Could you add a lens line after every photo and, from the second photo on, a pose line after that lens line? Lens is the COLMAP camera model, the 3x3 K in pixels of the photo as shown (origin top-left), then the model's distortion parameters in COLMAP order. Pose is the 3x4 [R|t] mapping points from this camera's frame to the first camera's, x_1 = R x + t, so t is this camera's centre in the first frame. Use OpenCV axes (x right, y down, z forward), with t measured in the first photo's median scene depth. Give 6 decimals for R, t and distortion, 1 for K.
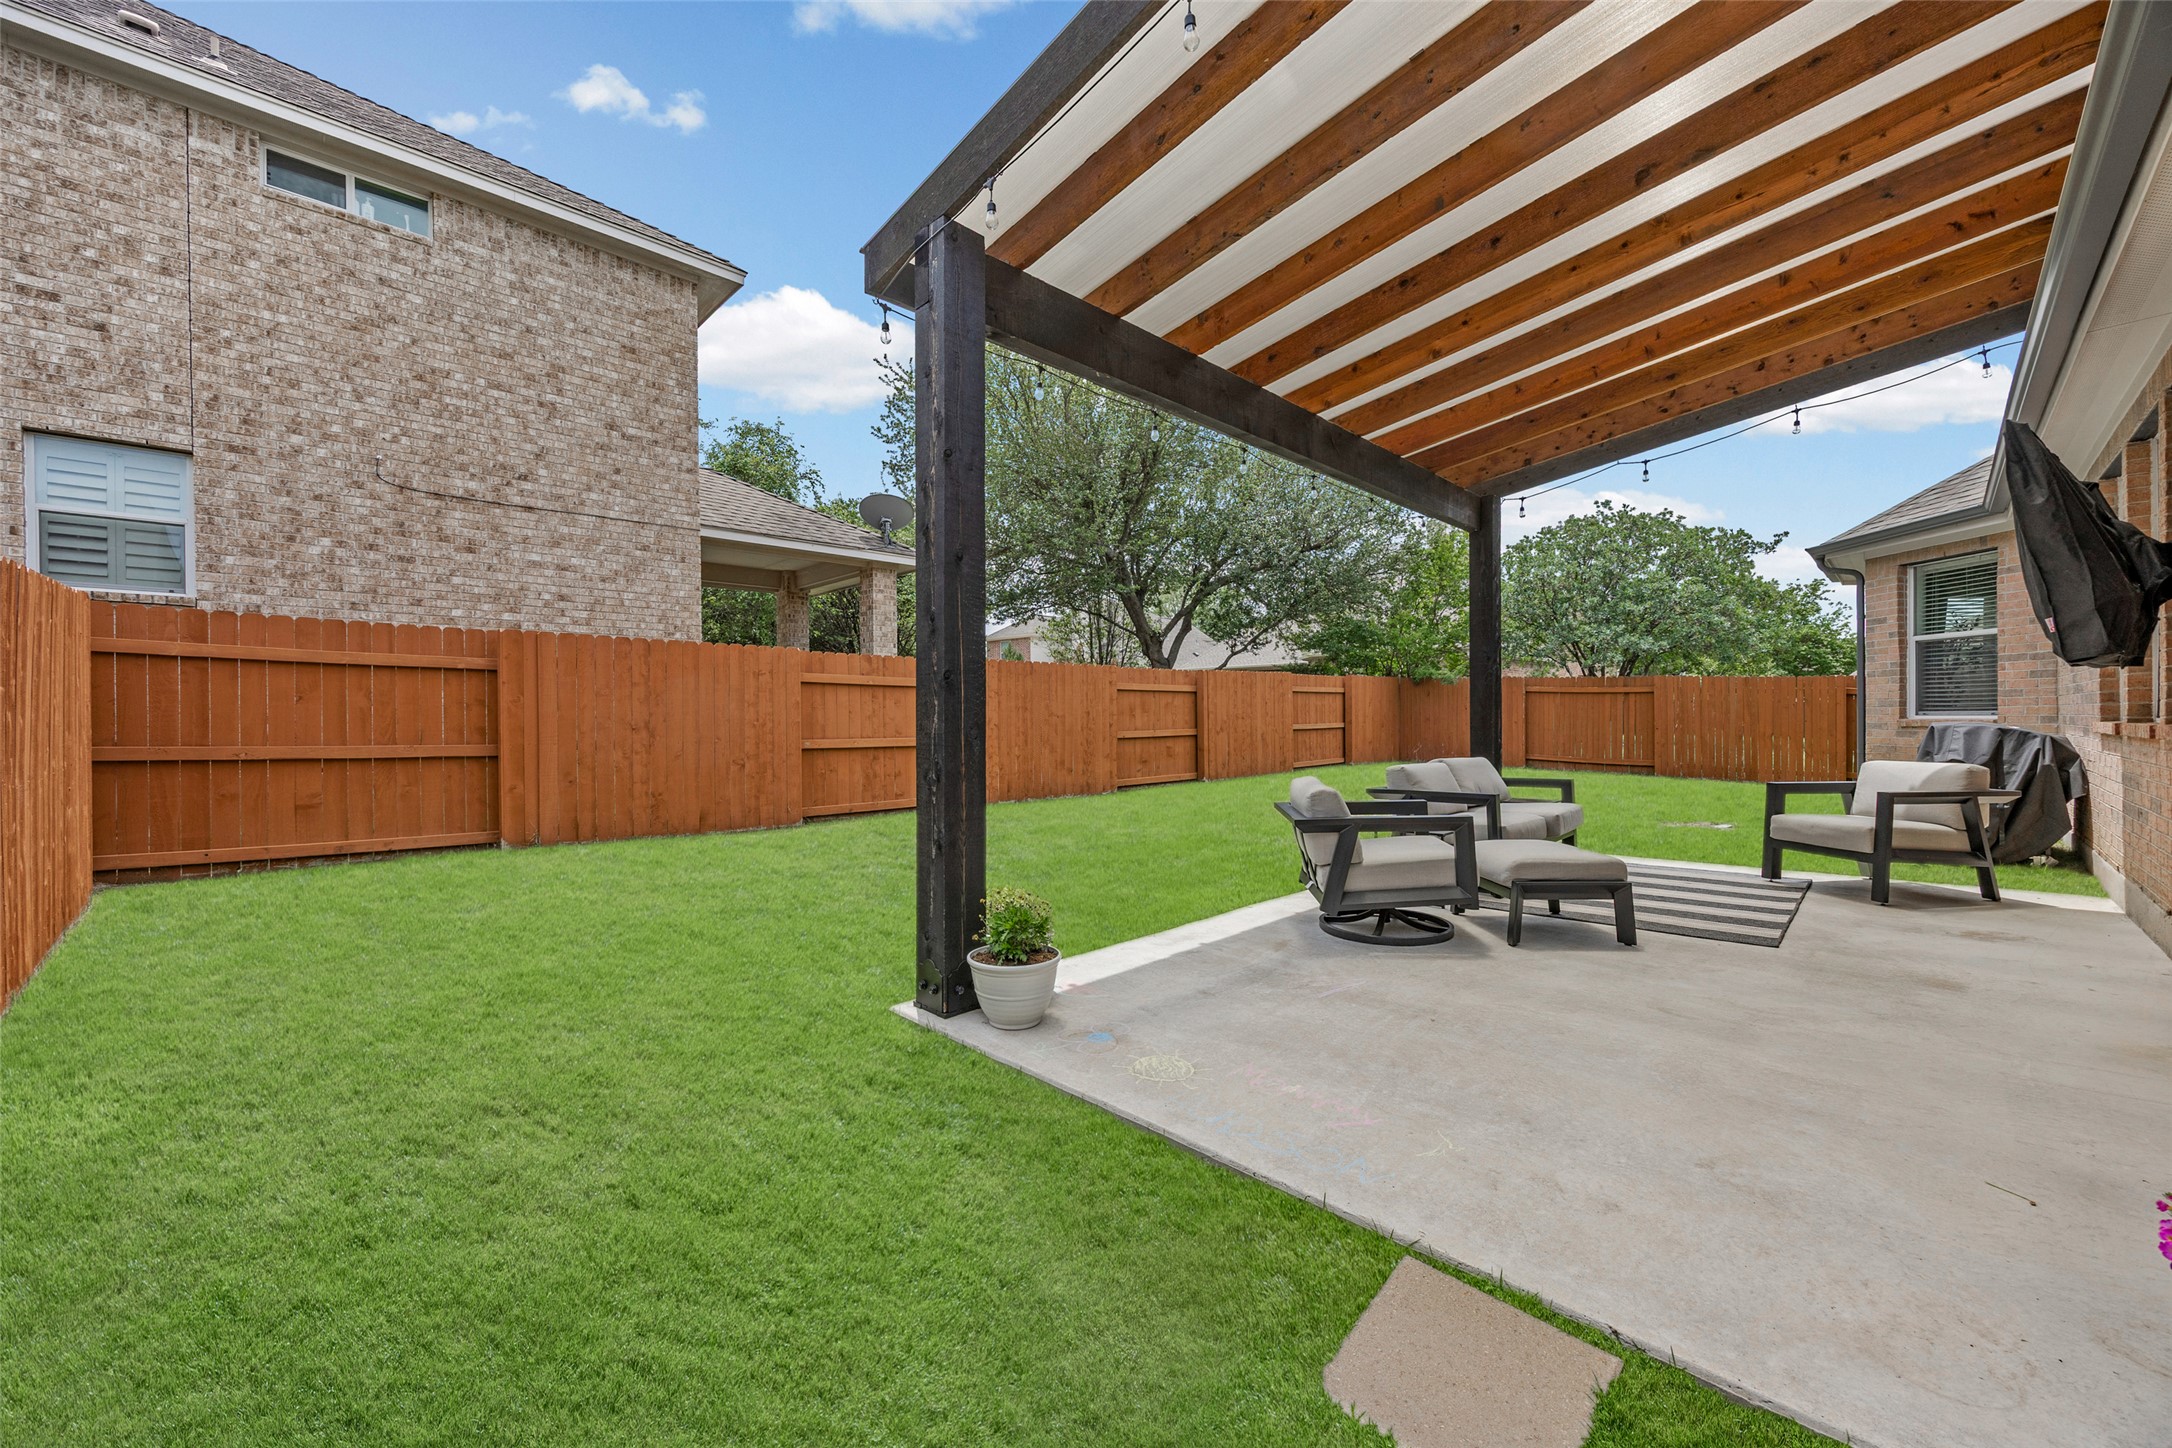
lens RADIAL K [[842.2, 0, 1083.9], [0, 842.2, 698.9], [0, 0, 1]] dist [0.001886, 0.000035]
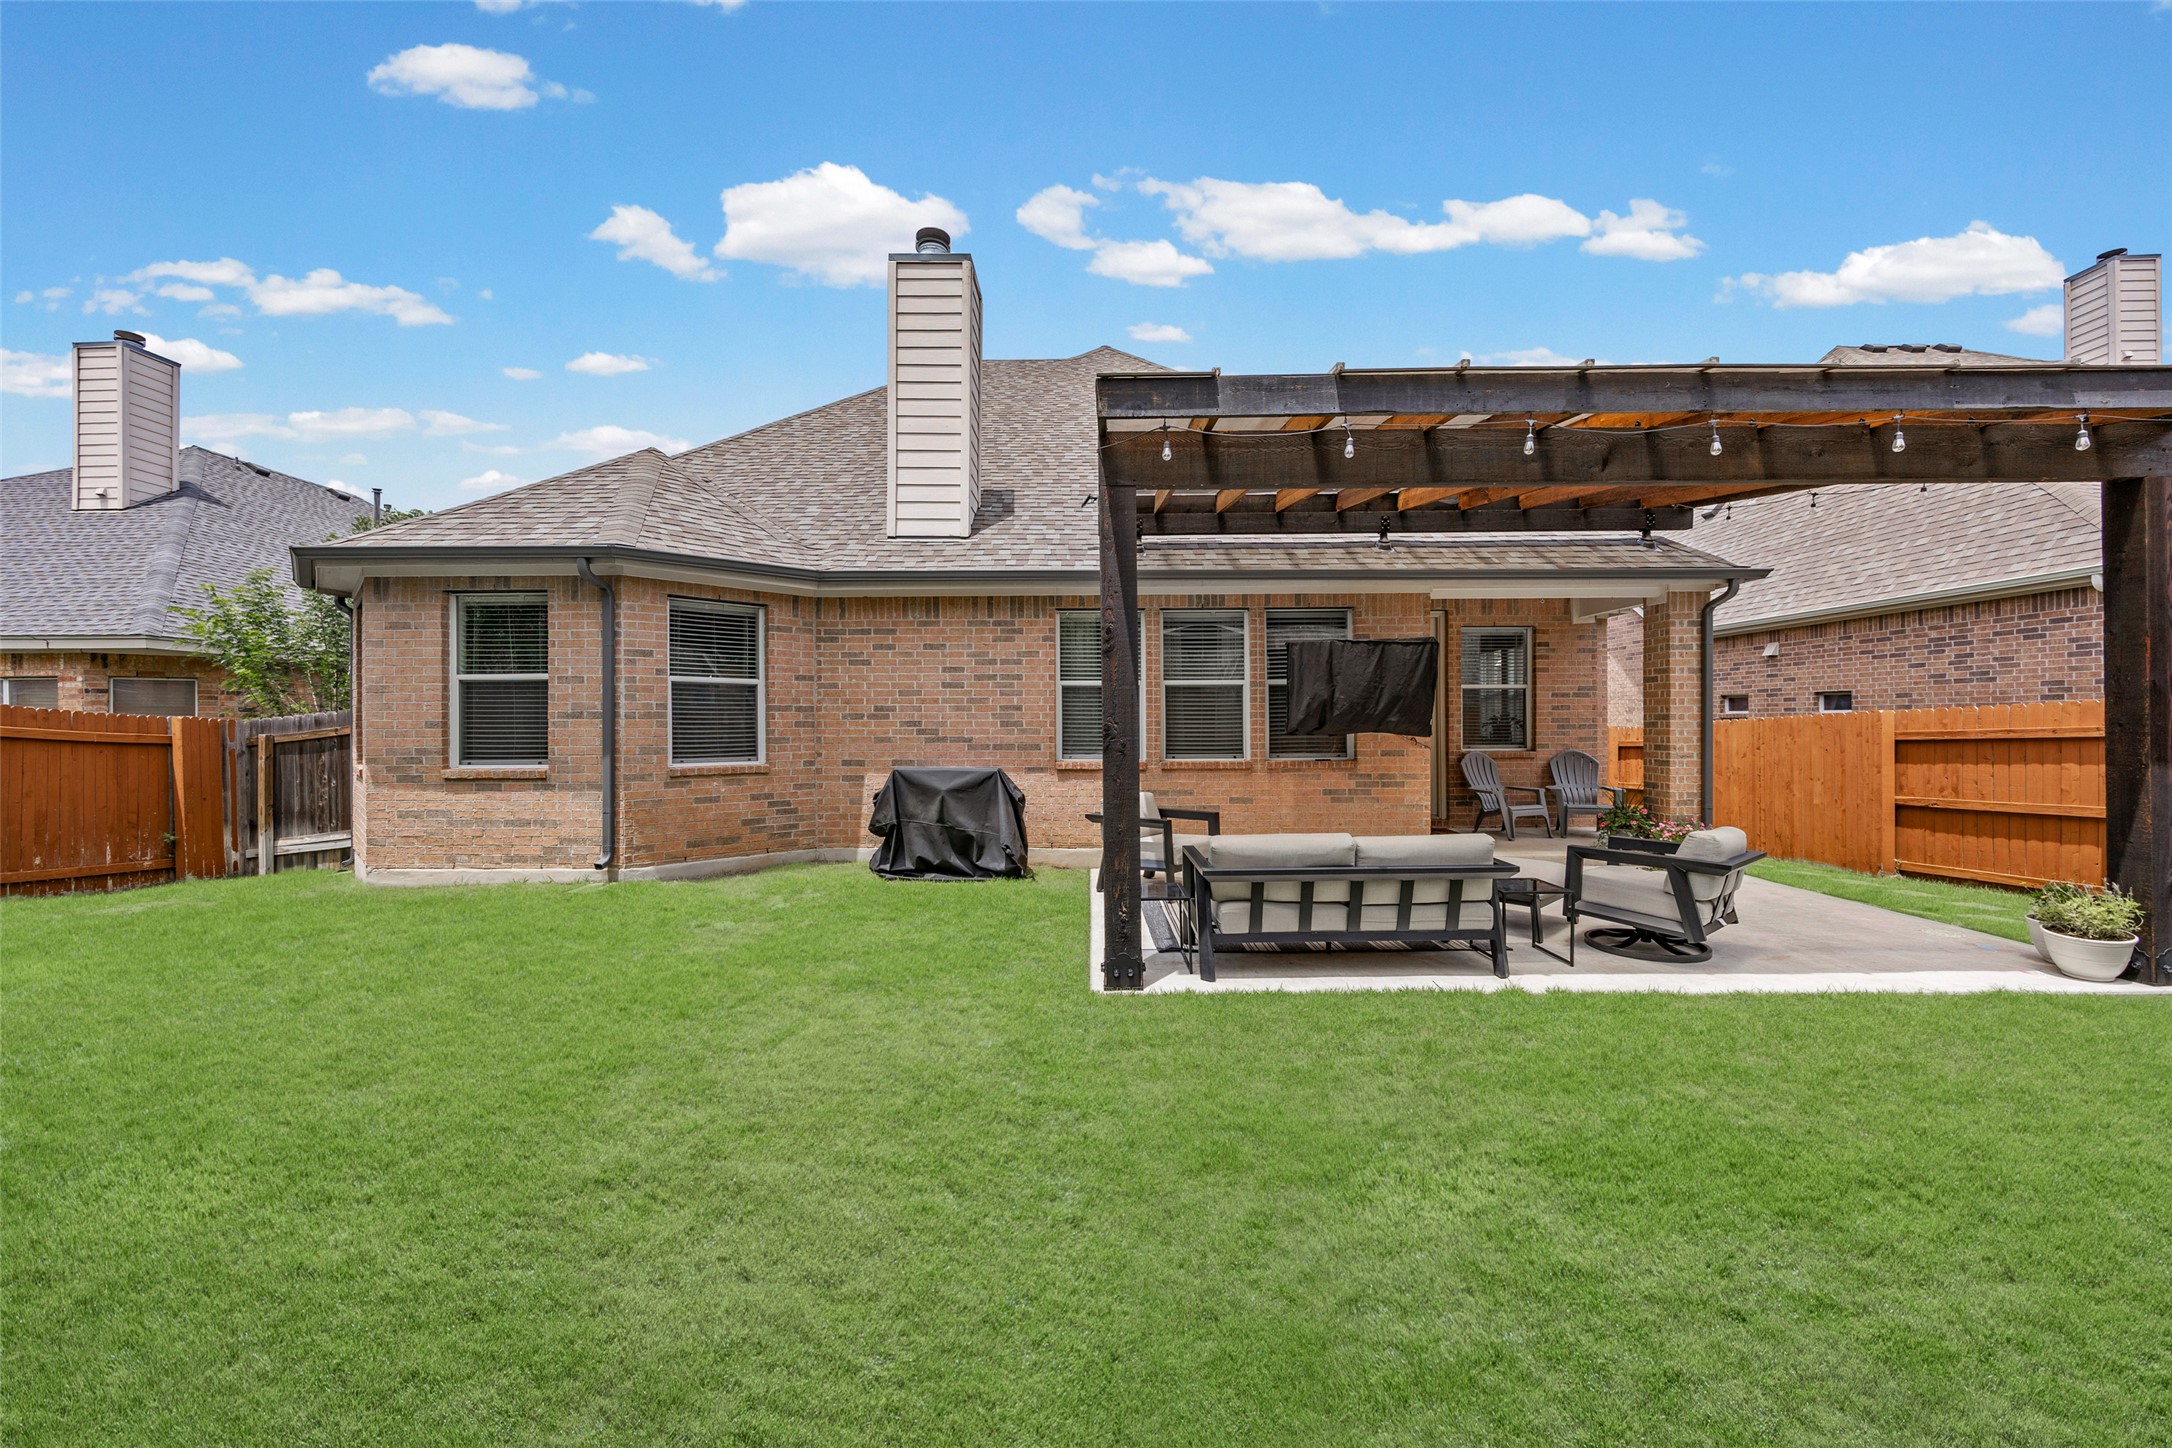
lens RADIAL K [[851.3, 0, 1086.1], [0, 851.3, 773.2], [0, 0, 1]] dist [0.000197, 0.000021]
pose [[0.999998, -0.001837, 0.000097, -1.621144], [0.001837, 0.999983, 0.005588, -0.002707], [-0.000107, -0.005588, 0.999984, -0.000727]]
